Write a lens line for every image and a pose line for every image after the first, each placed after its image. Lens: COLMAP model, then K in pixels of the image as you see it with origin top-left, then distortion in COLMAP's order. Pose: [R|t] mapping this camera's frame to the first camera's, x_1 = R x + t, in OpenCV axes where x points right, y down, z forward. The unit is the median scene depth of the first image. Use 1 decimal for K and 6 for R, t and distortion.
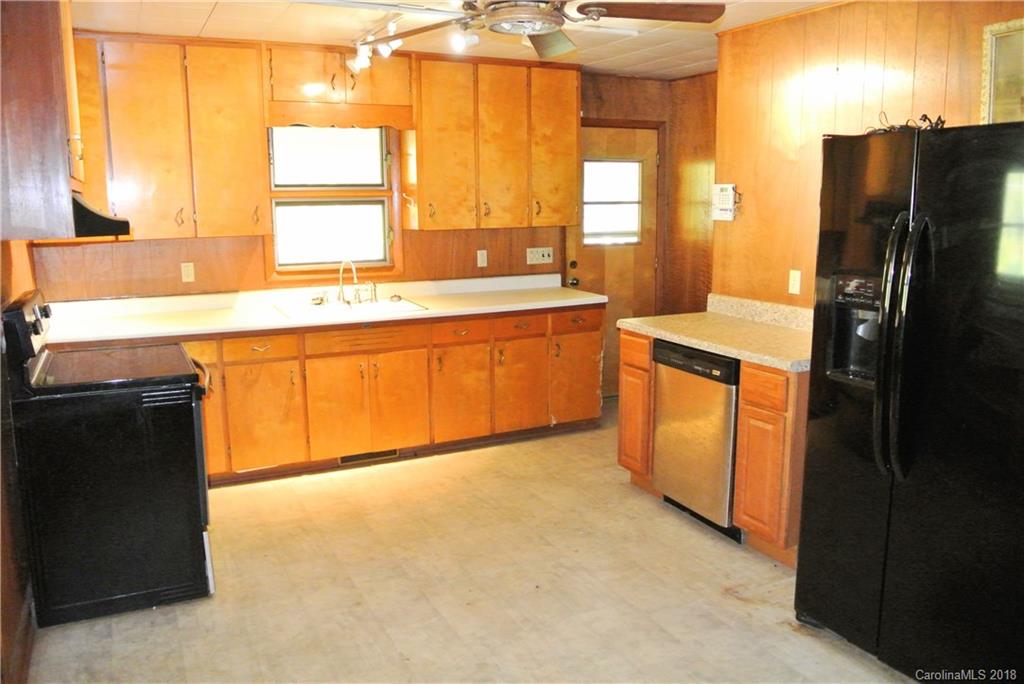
lens RADIAL K [[804.1, 0, 486.7], [0, 804.1, 348.6], [0, 0, 1]] dist [-0.081173, 0.021323]
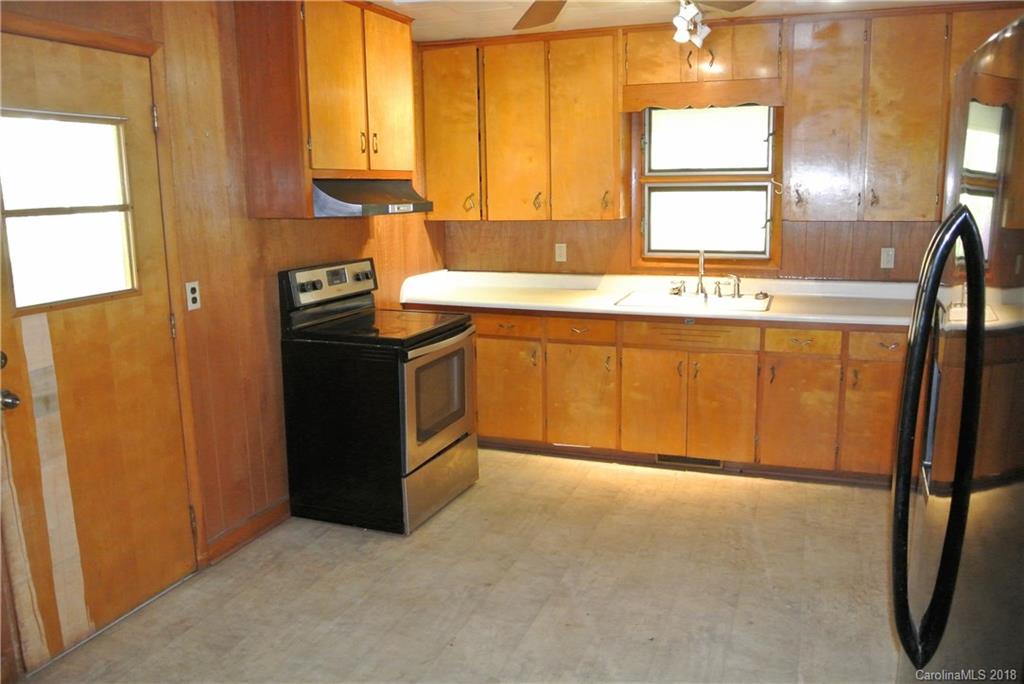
lens RADIAL K [[804.1, 0, 509.2], [0, 804.1, 344.1], [0, 0, 1]] dist [-0.081173, 0.021323]
pose [[0.685796, 0.131989, -0.715725, 0.364246], [-0.124467, 0.990200, 0.063343, -0.033511], [0.717072, 0.045644, 0.695503, 0.200409]]
